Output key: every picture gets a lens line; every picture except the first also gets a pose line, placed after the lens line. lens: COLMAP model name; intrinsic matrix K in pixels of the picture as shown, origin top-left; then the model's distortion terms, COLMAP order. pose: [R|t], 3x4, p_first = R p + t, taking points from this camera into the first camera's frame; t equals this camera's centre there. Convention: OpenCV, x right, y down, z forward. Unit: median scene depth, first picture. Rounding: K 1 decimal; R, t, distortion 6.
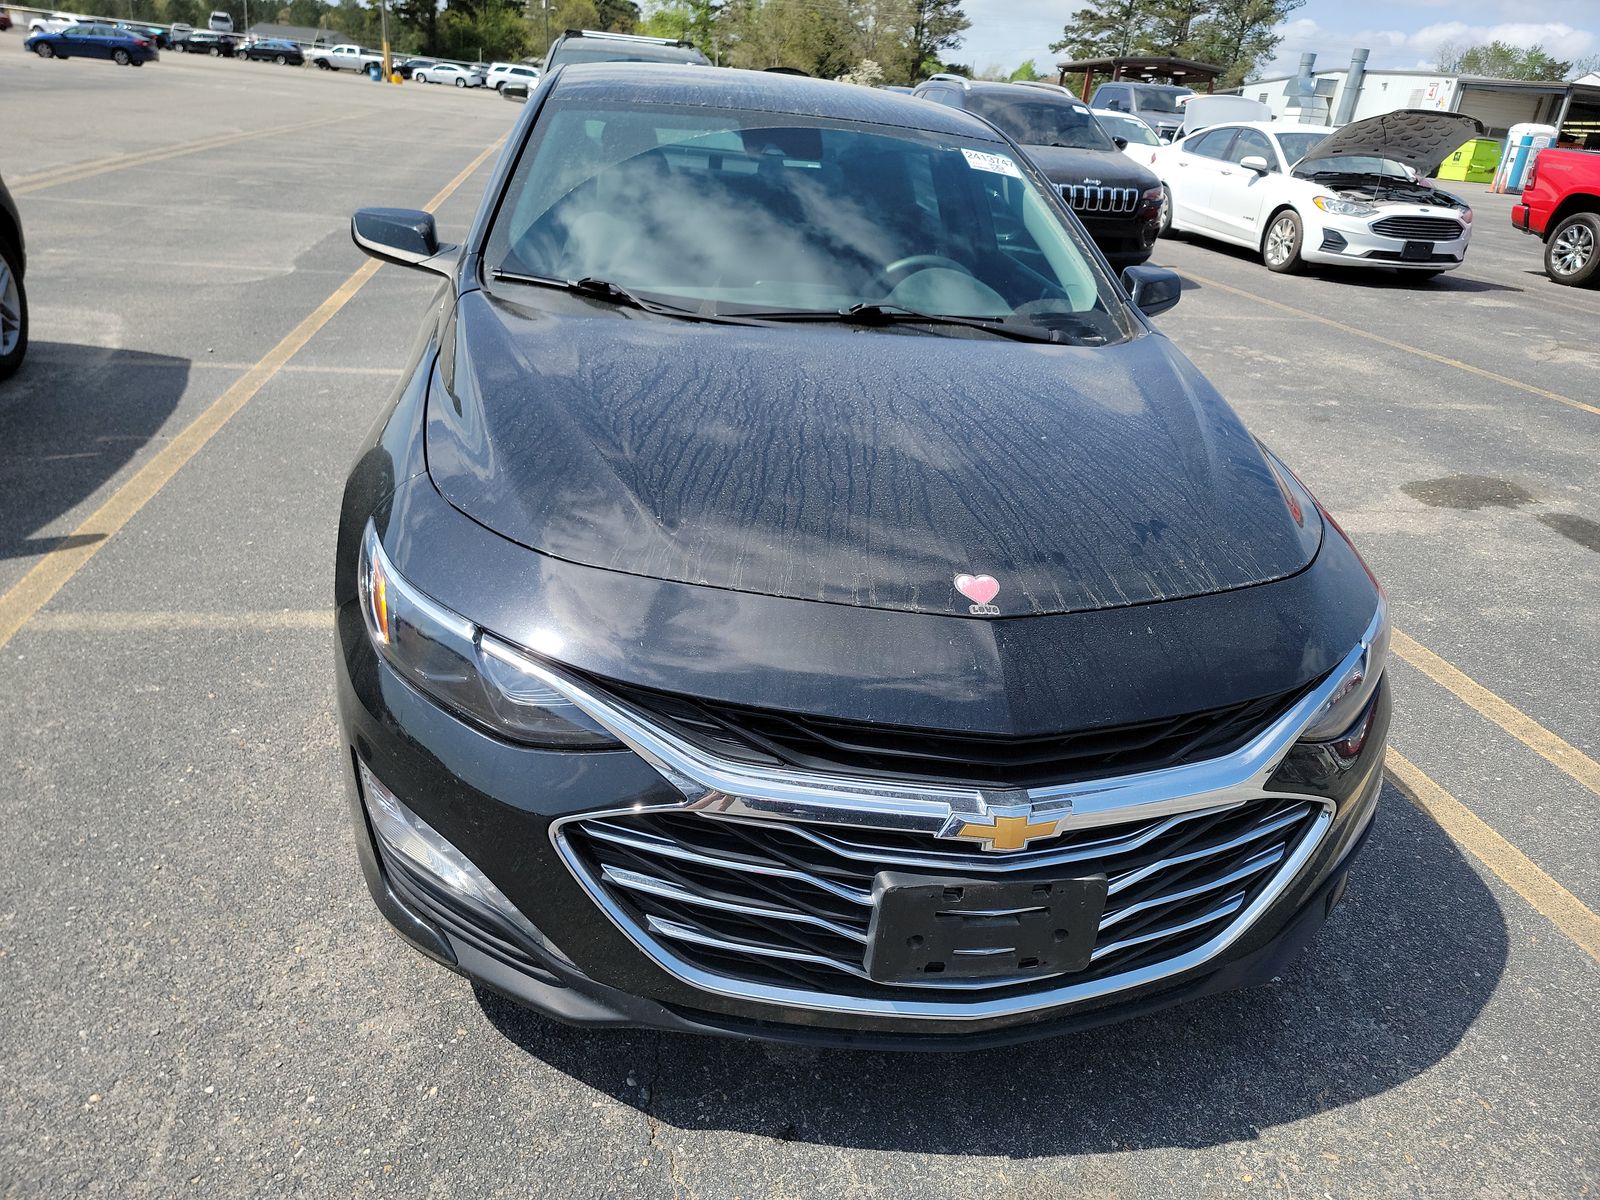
lens RADIAL K [[1110.7, 0, 807.7], [0, 1110.7, 597.6], [0, 0, 1]] dist [0.040639, -0.018262]
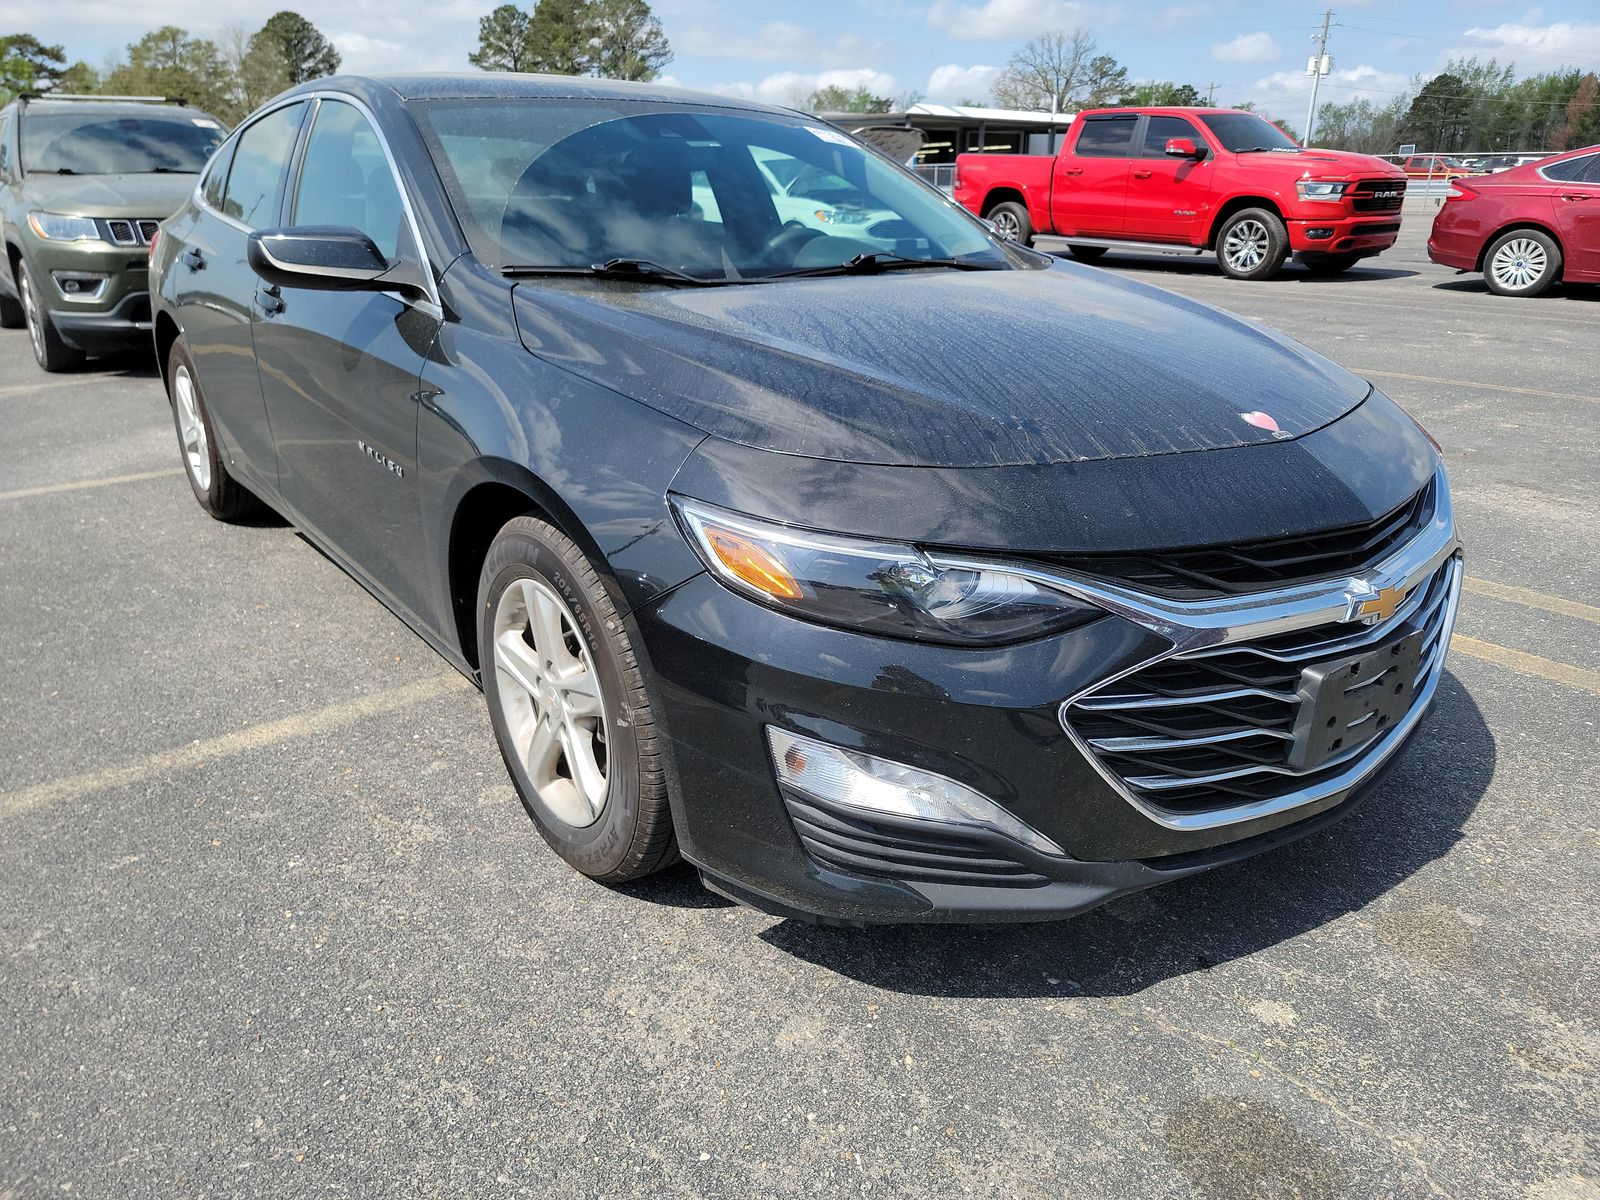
lens RADIAL K [[1110.7, 0, 807.7], [0, 1110.7, 603.7], [0, 0, 1]] dist [0.040639, -0.018262]
pose [[0.882347, -0.243709, 0.402579, -0.674748], [0.259519, 0.965610, 0.015754, 0.029463], [-0.392574, 0.090576, 0.915250, 0.130648]]
